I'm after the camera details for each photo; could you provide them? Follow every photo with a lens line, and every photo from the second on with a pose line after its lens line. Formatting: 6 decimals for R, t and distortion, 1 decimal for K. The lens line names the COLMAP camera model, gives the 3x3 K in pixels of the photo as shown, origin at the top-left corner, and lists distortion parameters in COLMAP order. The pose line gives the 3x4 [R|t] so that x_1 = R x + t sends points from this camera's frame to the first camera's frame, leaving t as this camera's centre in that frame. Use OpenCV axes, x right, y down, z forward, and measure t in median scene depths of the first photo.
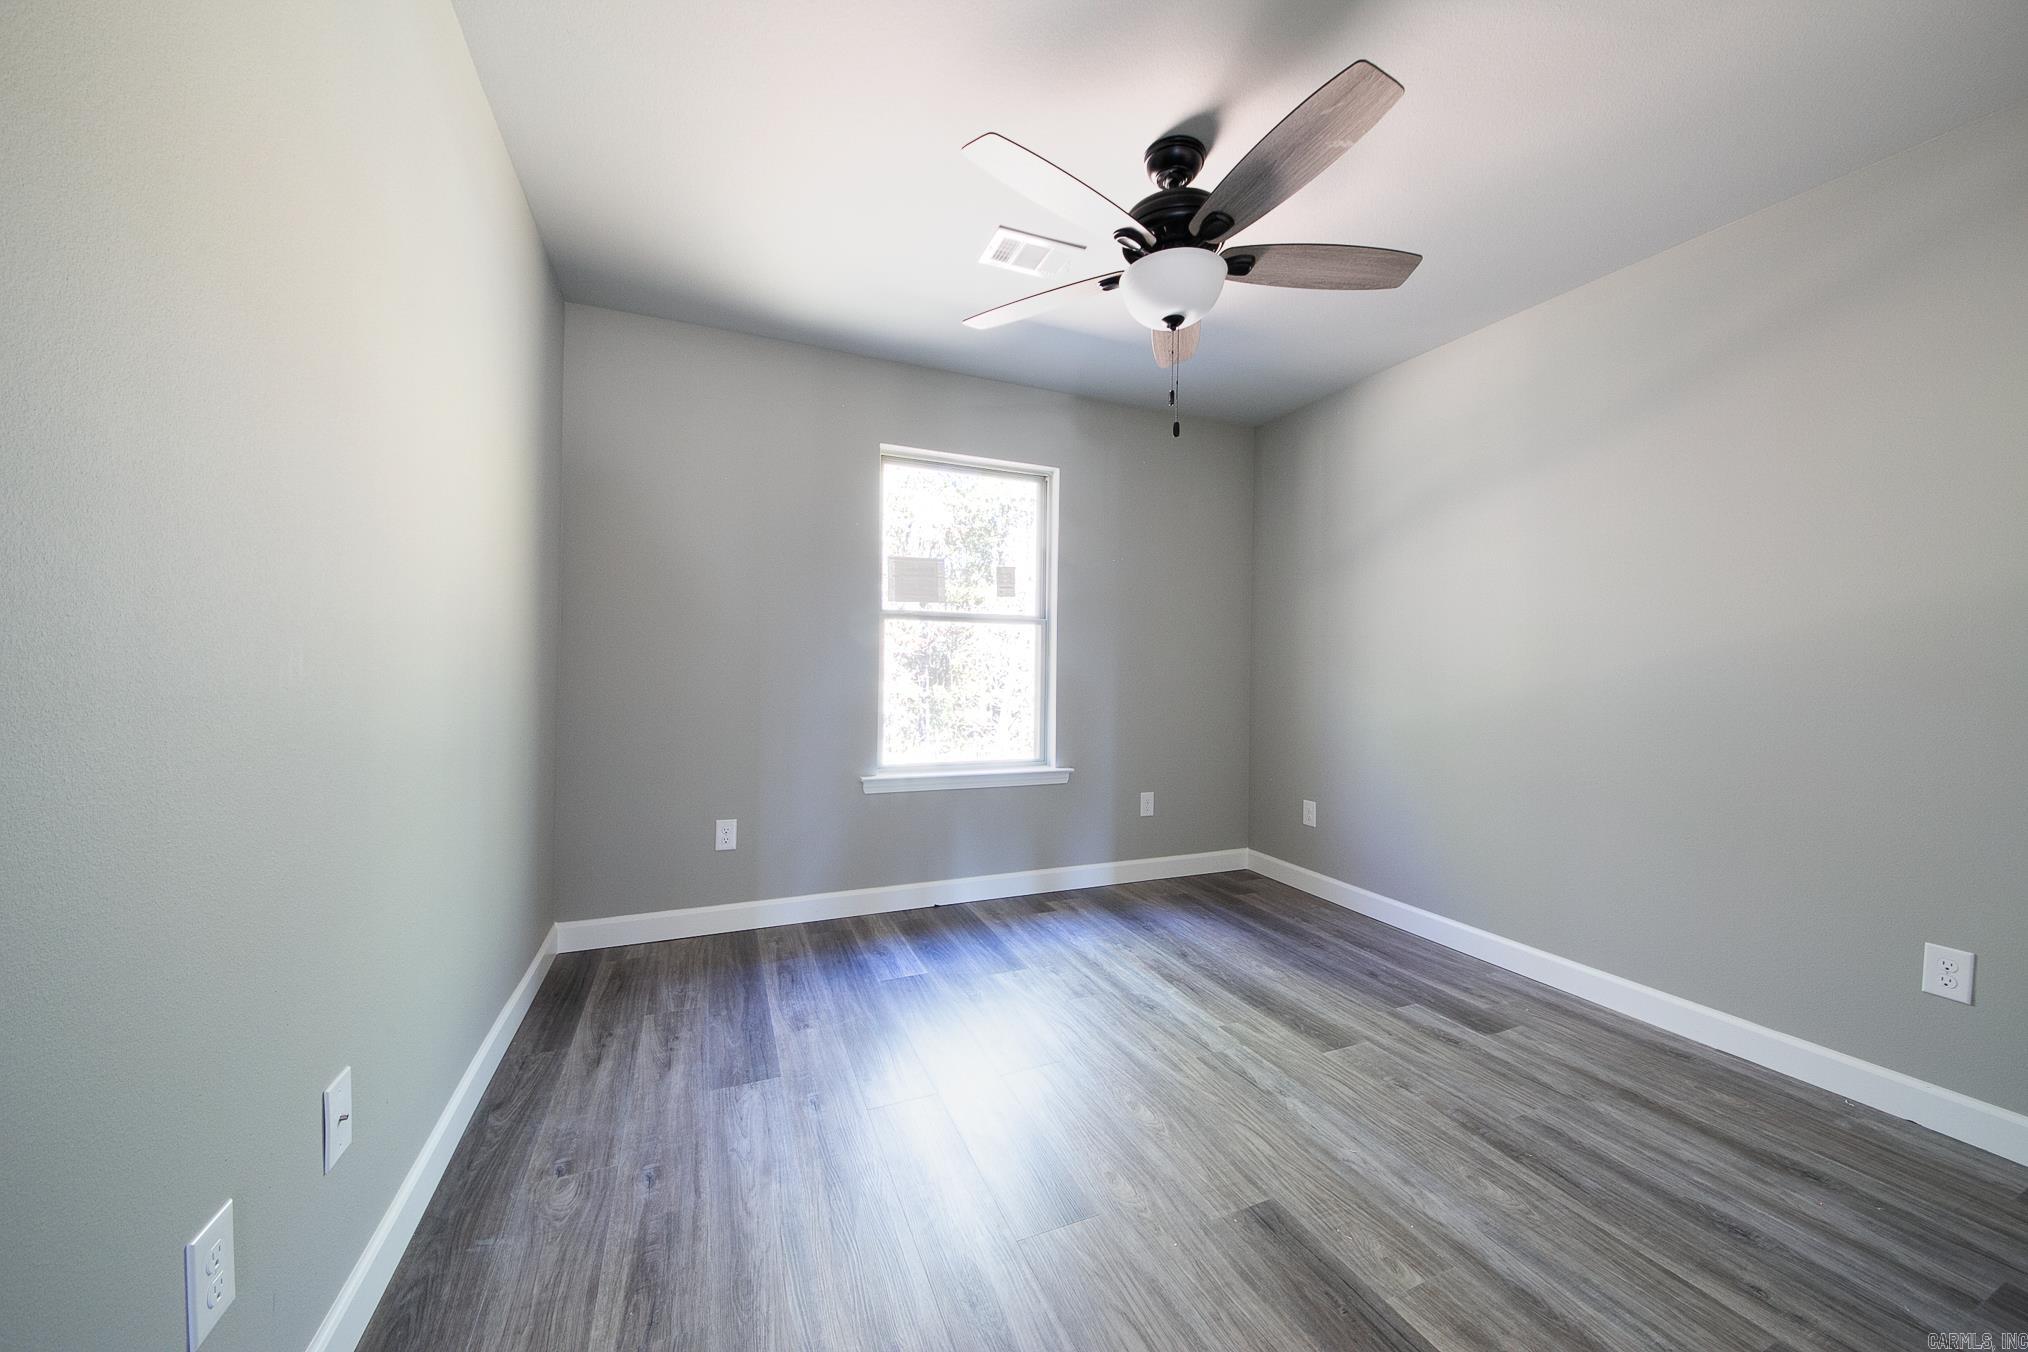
lens RADIAL K [[714.5, 0, 1010.4], [0, 714.5, 665.4], [0, 0, 1]] dist [-0.010531, -0.003332]
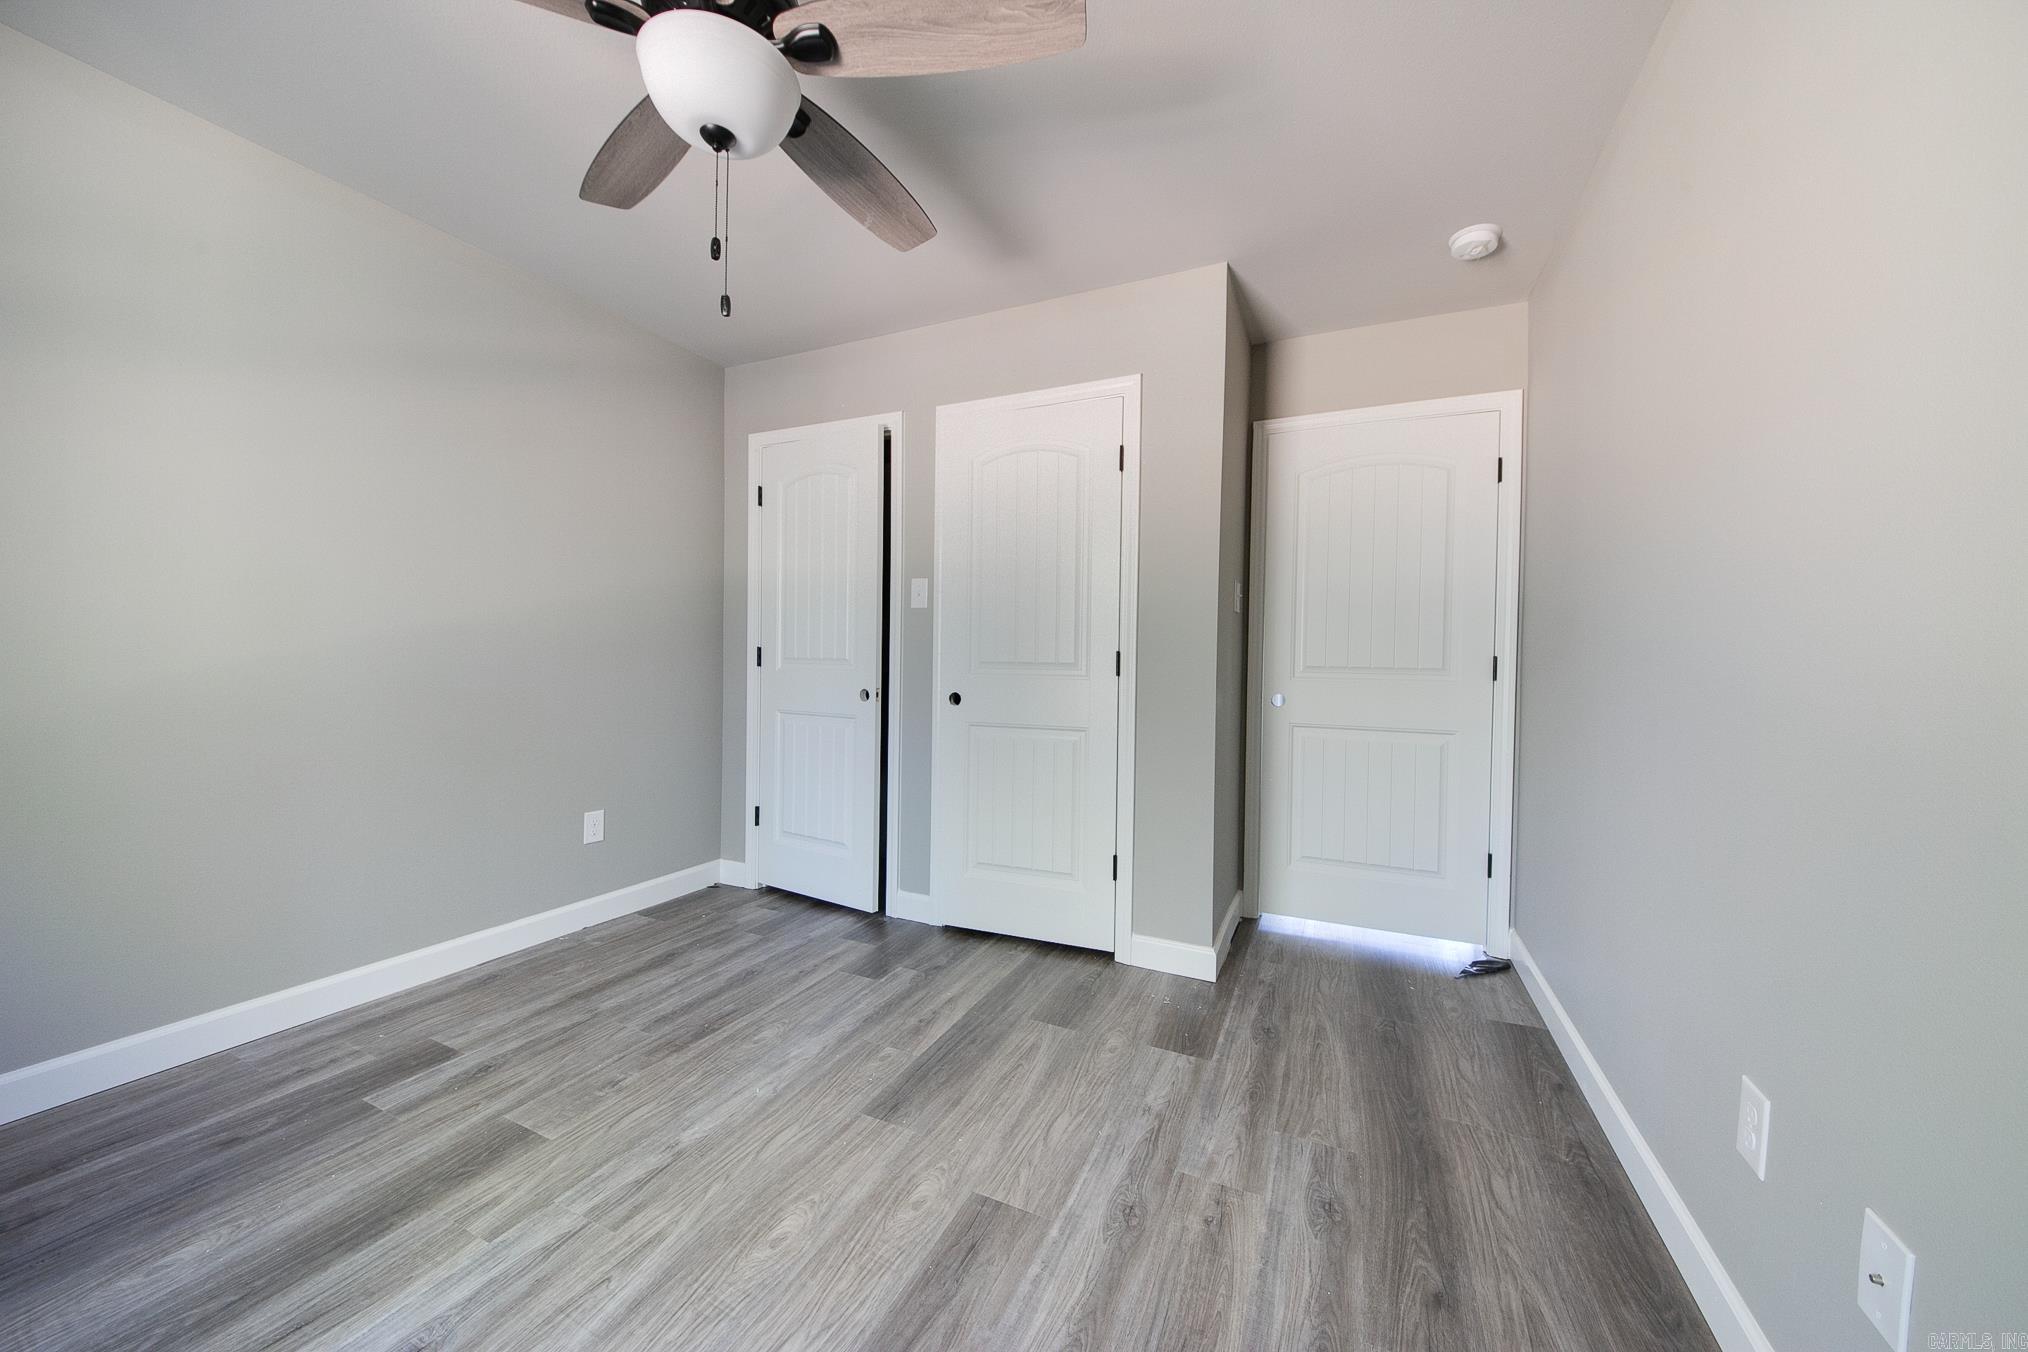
lens RADIAL K [[714.5, 0, 1010.4], [0, 714.5, 665.4], [0, 0, 1]] dist [-0.010531, -0.003332]
pose [[-0.674735, -0.032004, 0.737365, -0.474166], [-0.033935, 0.999348, 0.012323, 0.005335], [-0.737279, -0.016708, -0.675382, 1.233011]]
